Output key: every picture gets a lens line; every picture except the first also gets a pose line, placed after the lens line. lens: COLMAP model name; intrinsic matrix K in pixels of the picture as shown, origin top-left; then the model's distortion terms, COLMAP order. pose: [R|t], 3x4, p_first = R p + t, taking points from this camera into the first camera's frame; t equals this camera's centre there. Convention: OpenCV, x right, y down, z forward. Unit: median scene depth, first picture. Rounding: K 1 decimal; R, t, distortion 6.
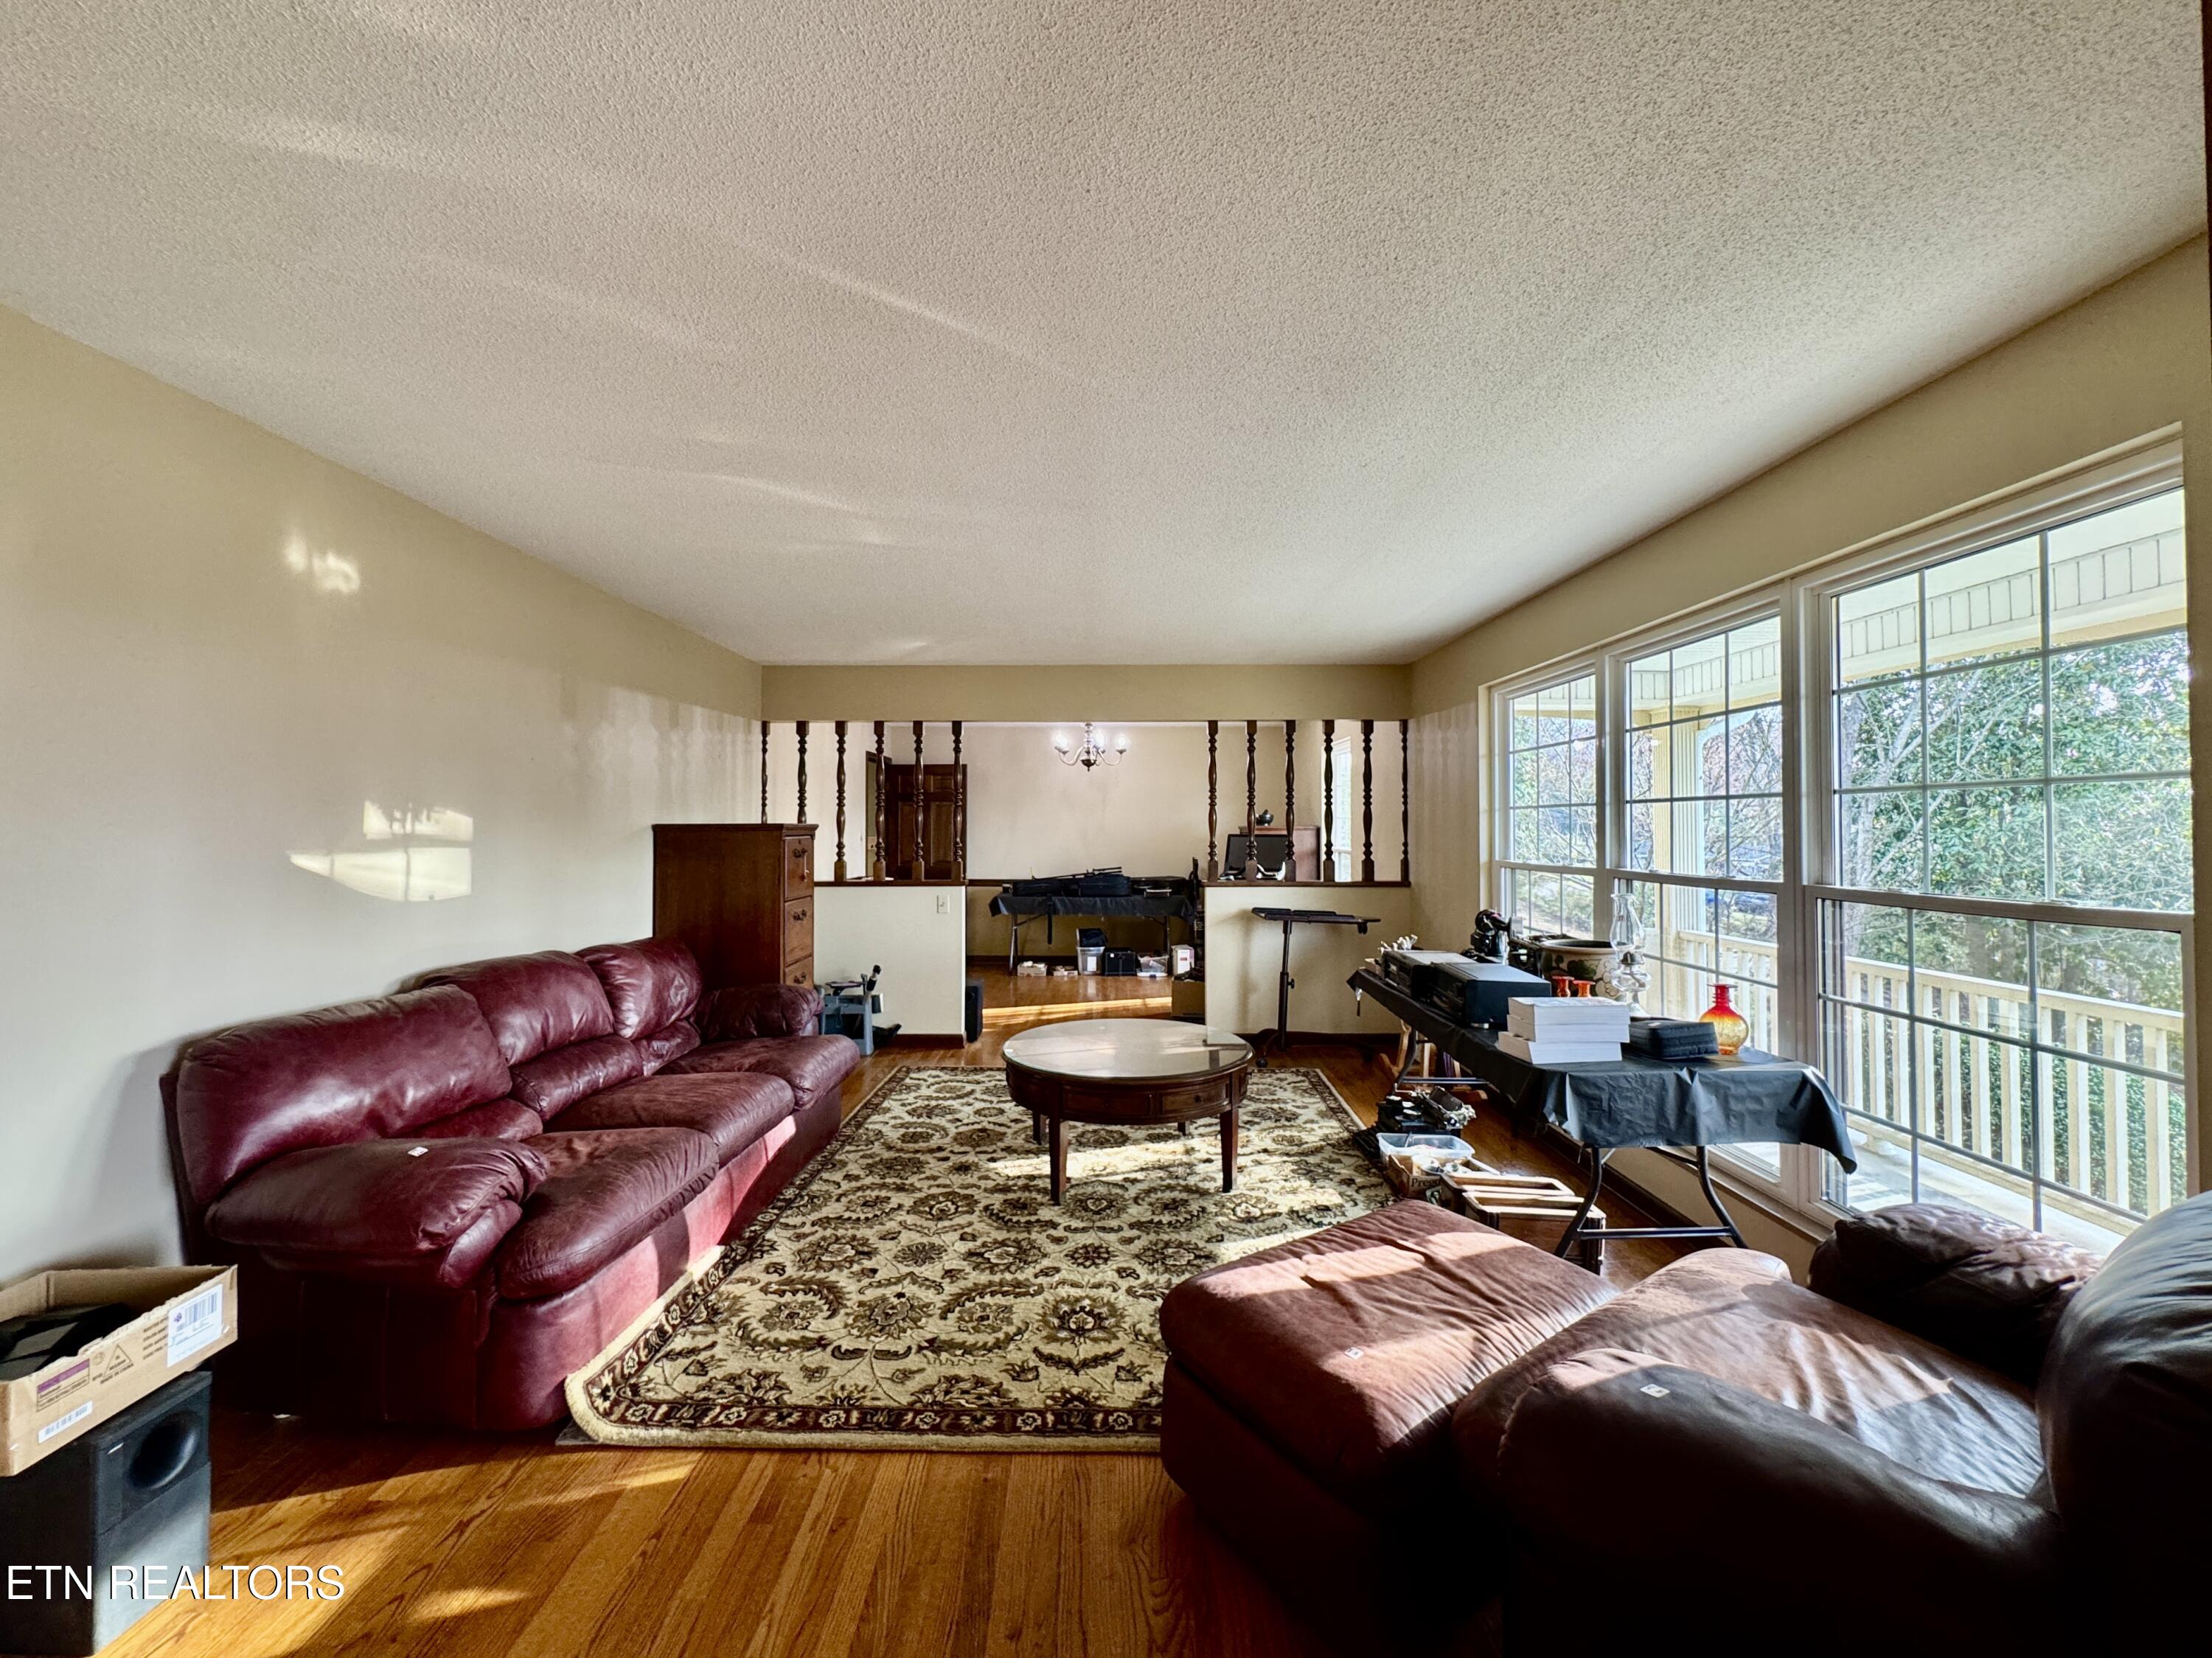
lens RADIAL K [[906.9, 0, 1104.2], [0, 906.9, 813.1], [0, 0, 1]] dist [-0.000549, -0.000124]
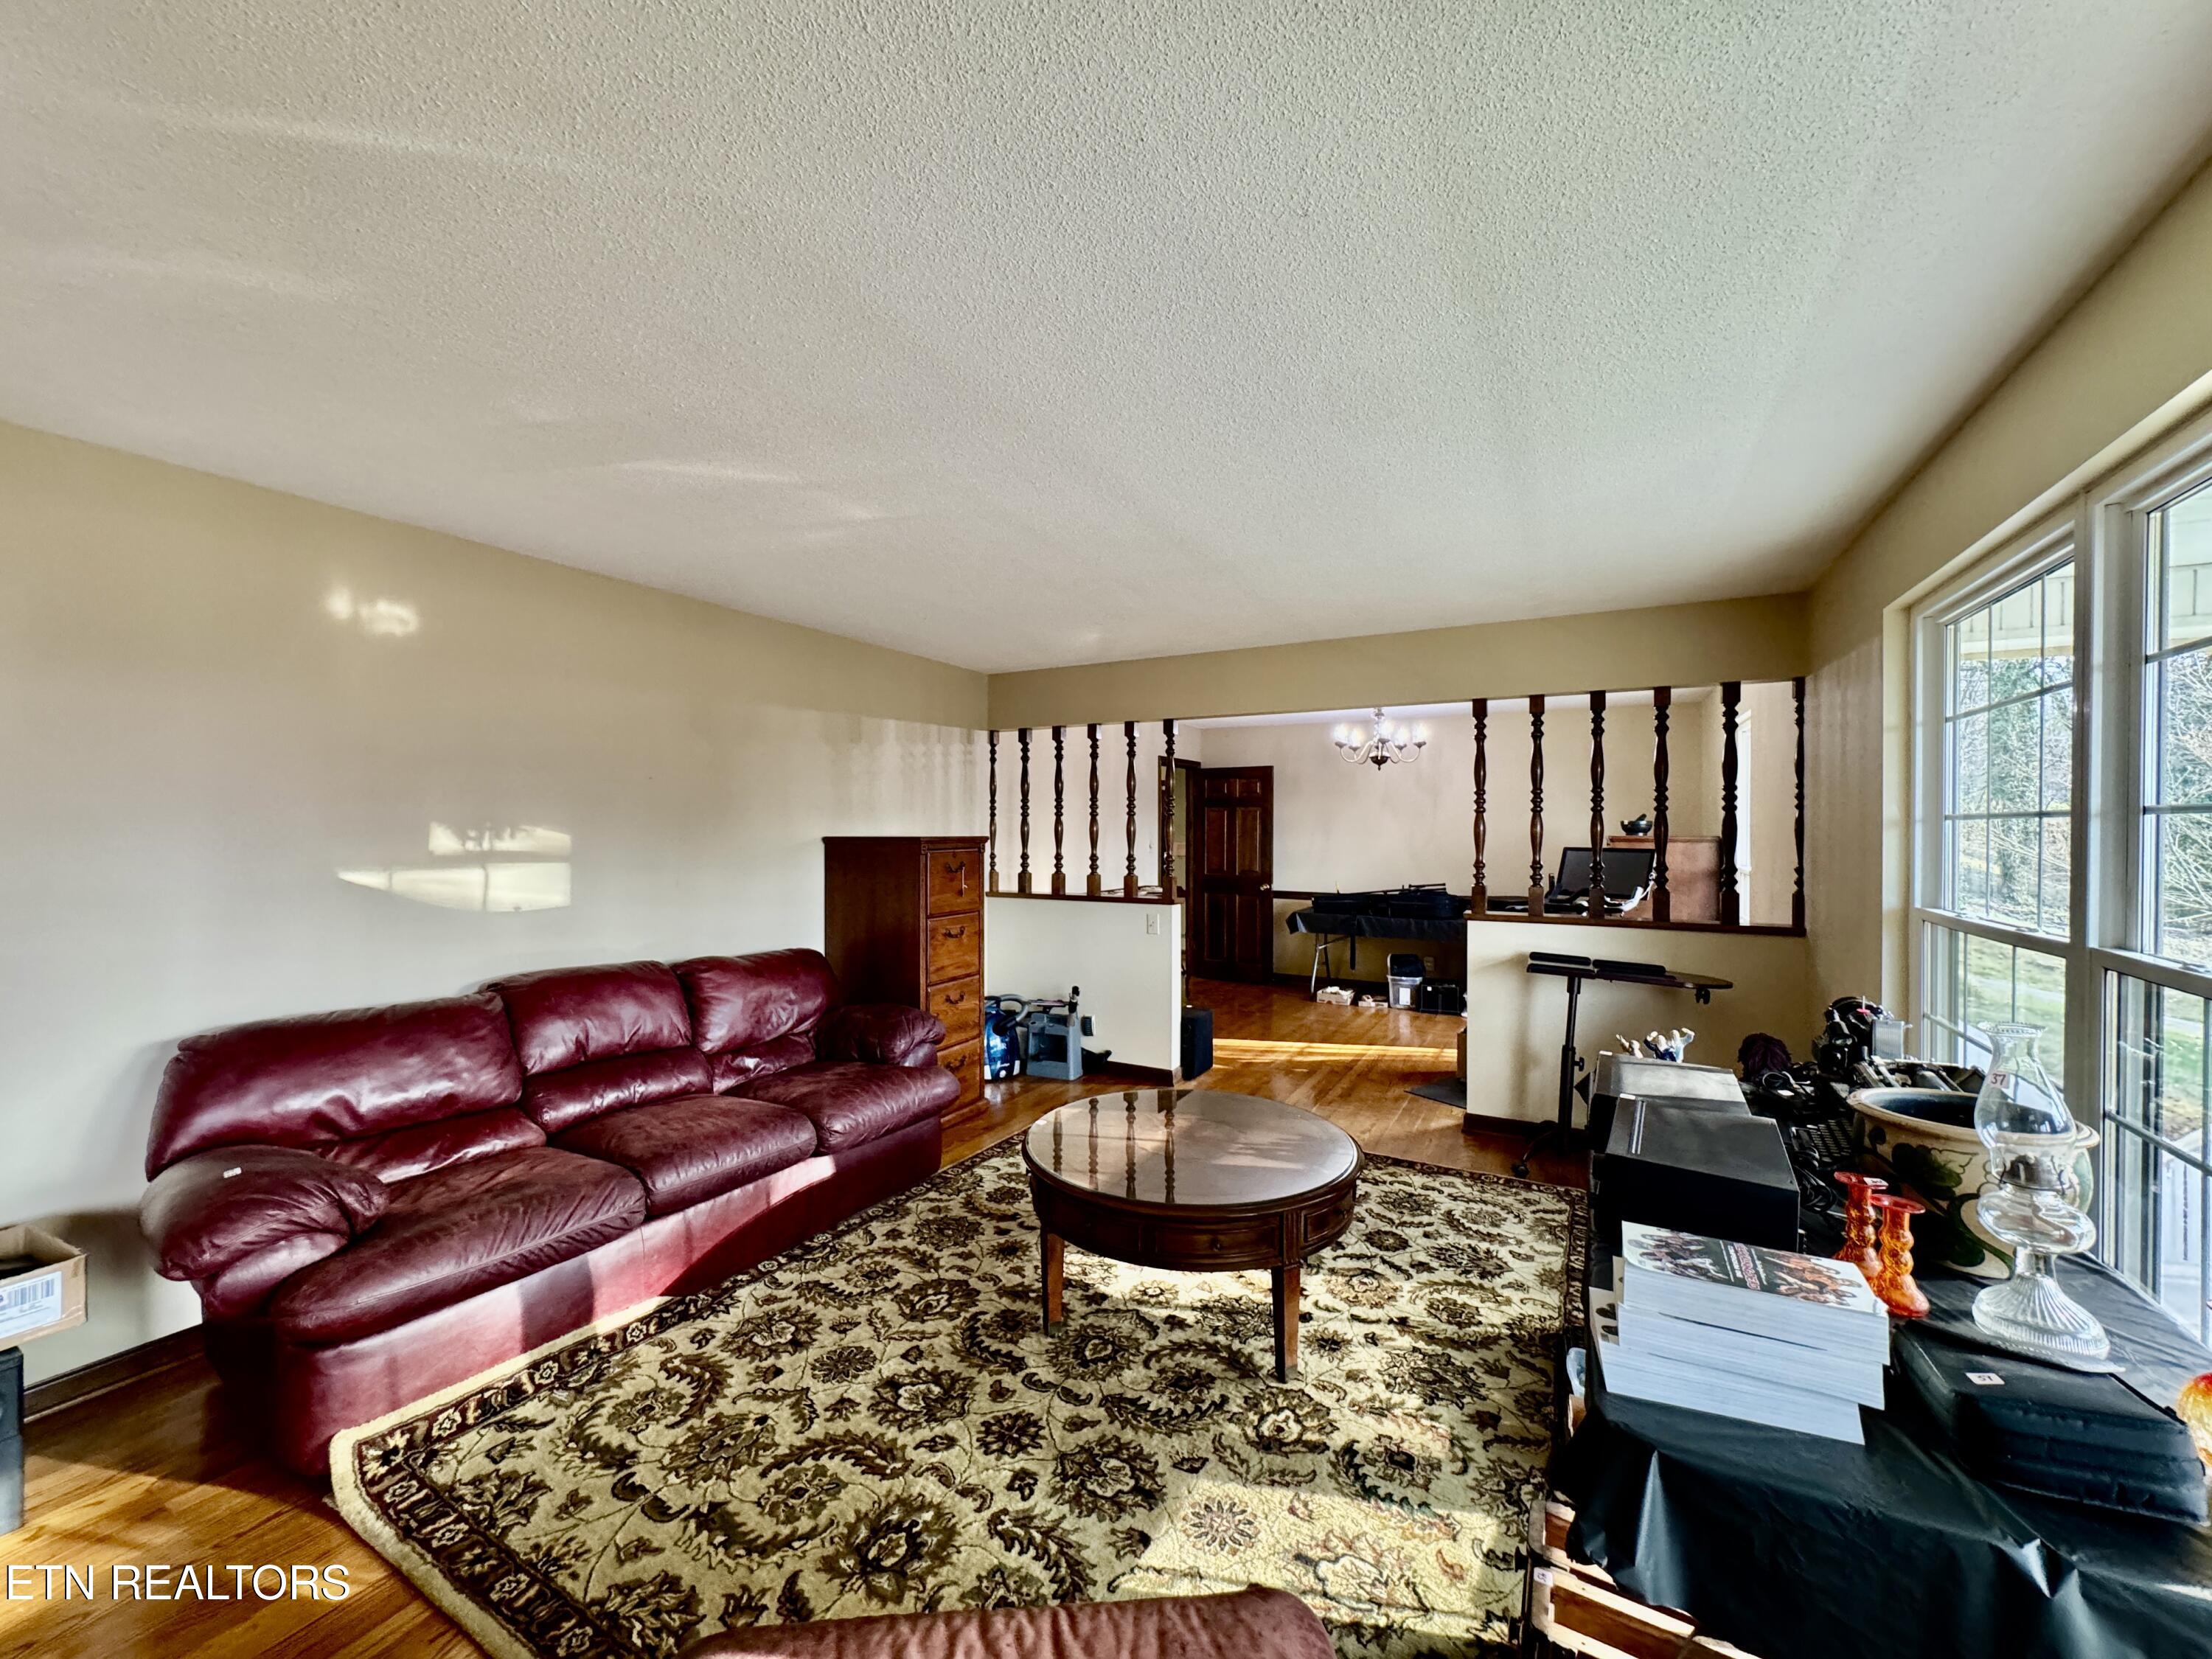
lens RADIAL K [[880.2, 0, 1102.7], [0, 880.2, 831.8], [0, 0, 1]] dist [-0.000696, -0.000123]
pose [[0.877113, 0.003749, -0.480270, 0.339369], [0.005921, 0.999809, 0.018618, -0.013317], [0.480248, -0.019174, 0.876923, 0.359770]]
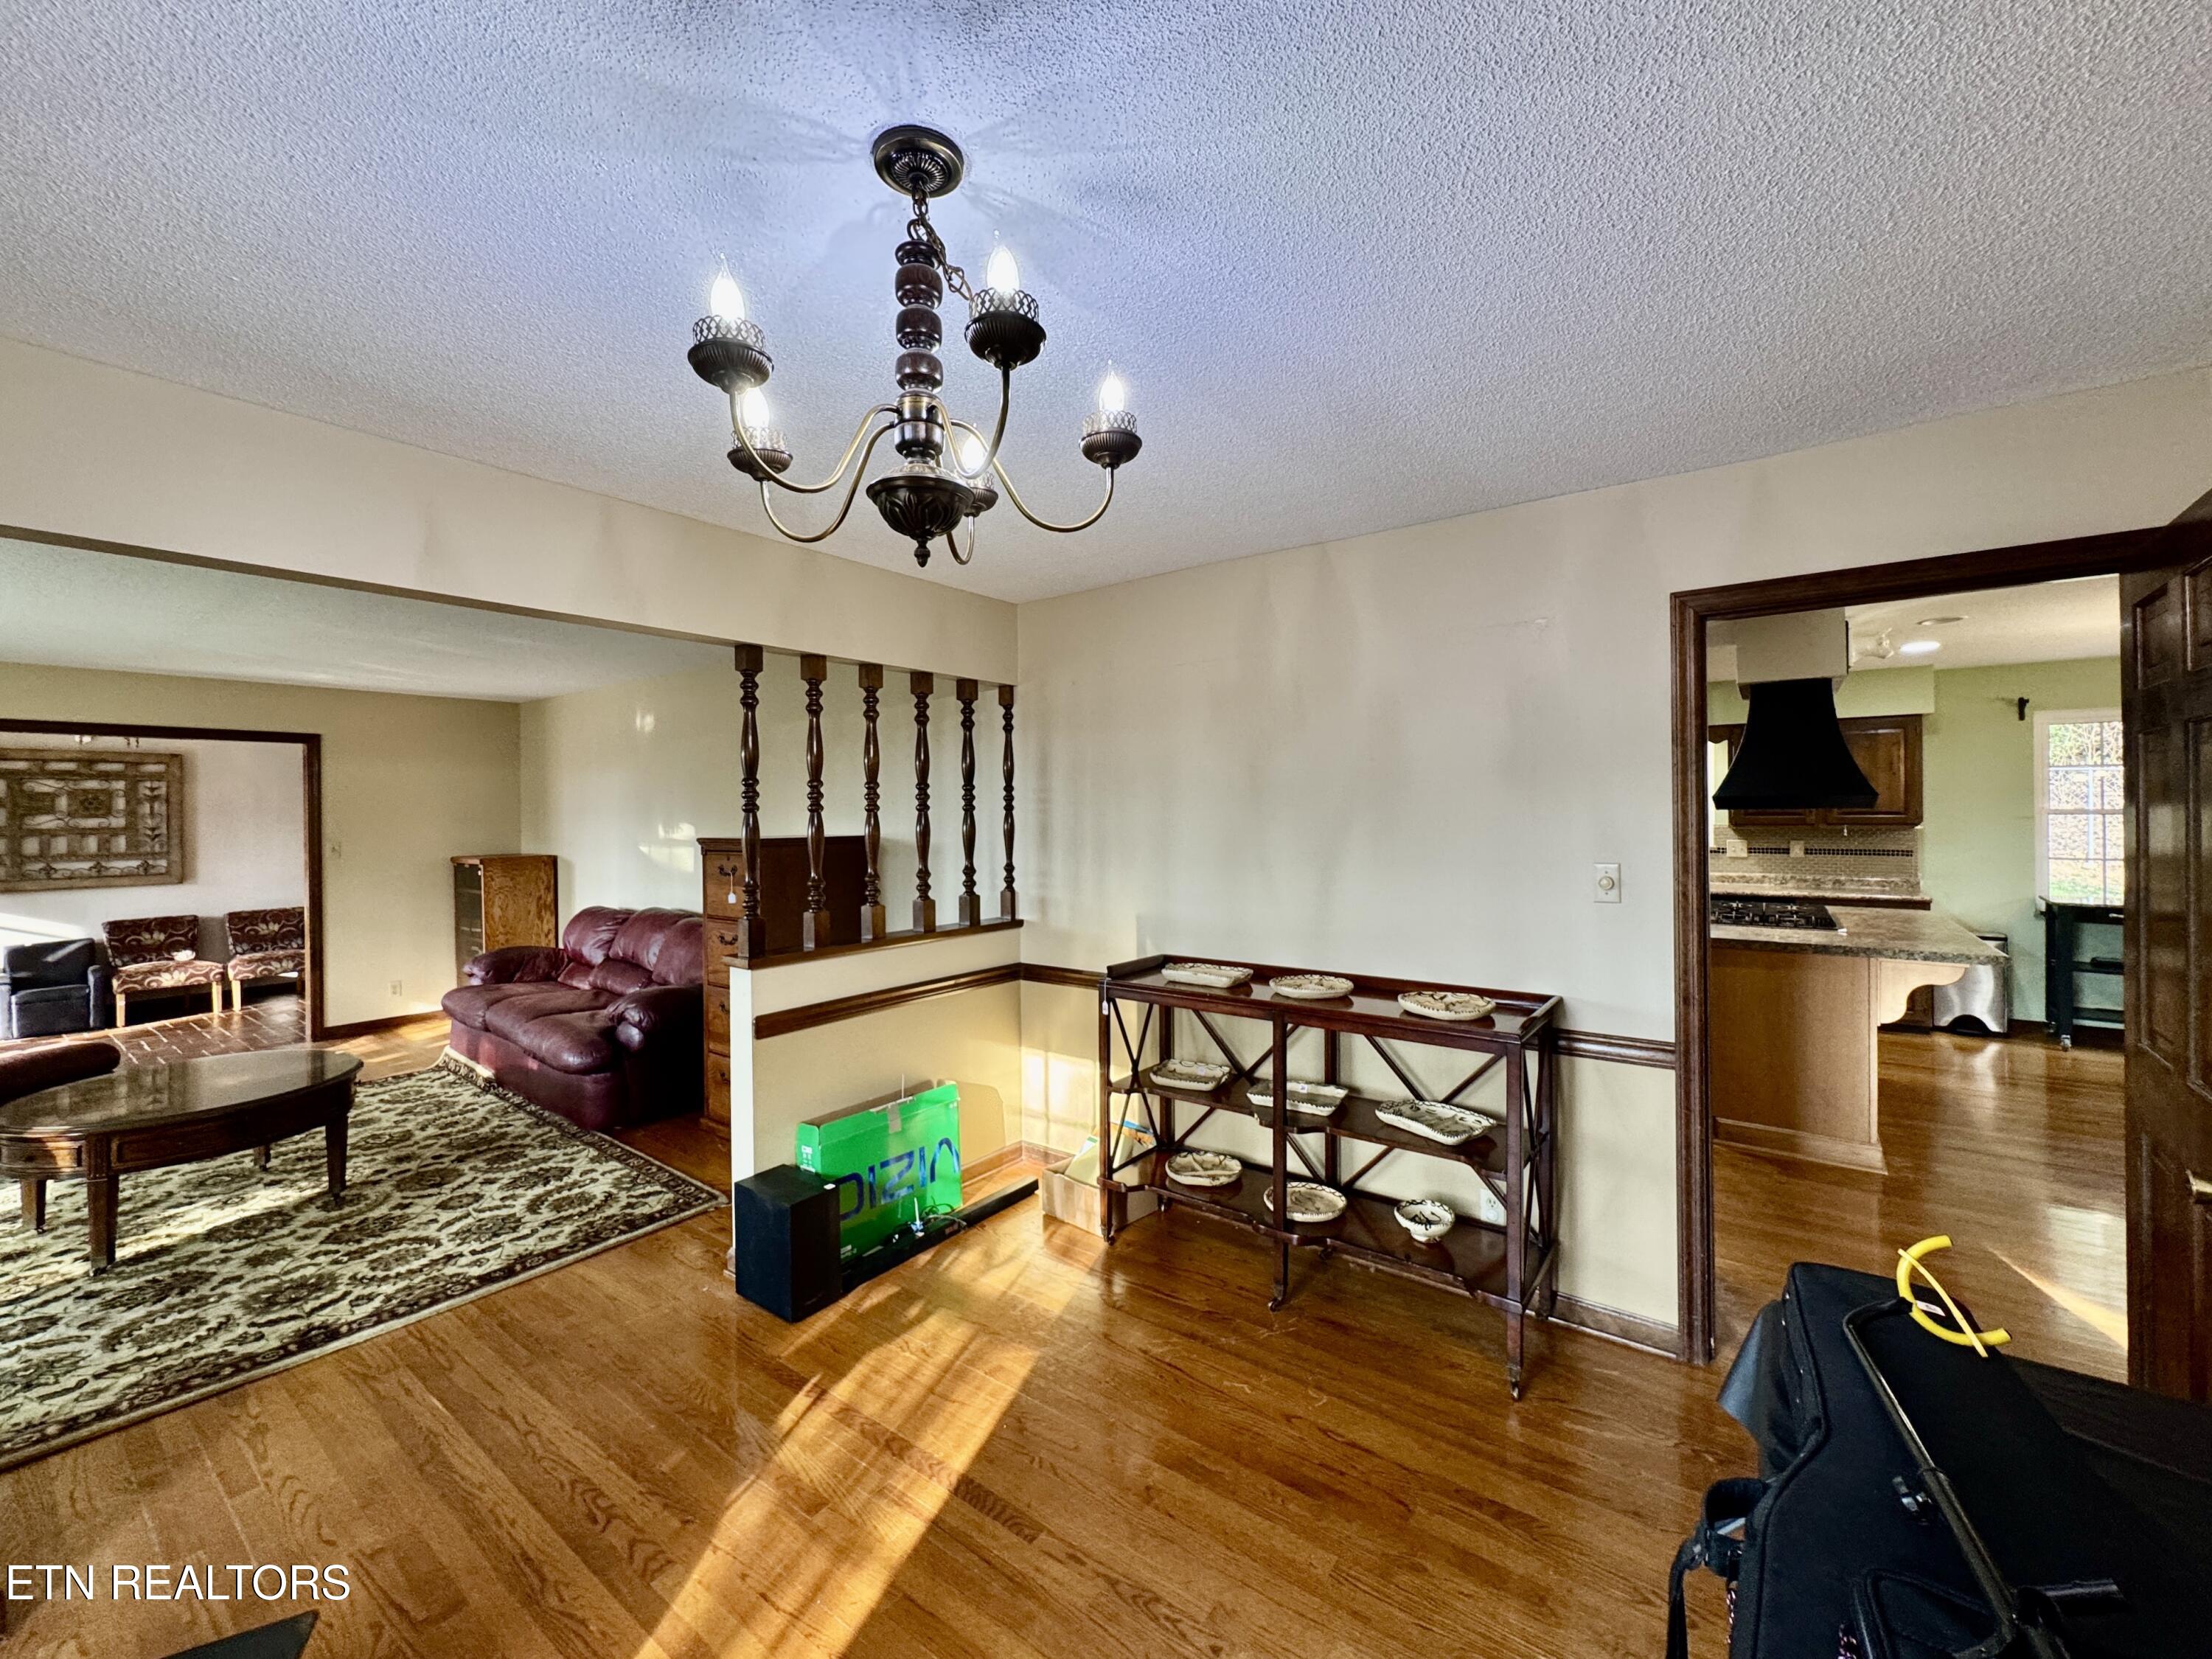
lens RADIAL K [[897.7, 0, 1101.3], [0, 897.7, 814.7], [0, 0, 1]] dist [0.001178, 0.000103]
pose [[-0.603798, 0.012060, -0.797046, 0.213352], [0.024886, 0.999683, -0.003727, 0.000972], [0.796749, -0.022086, -0.603907, 2.535882]]
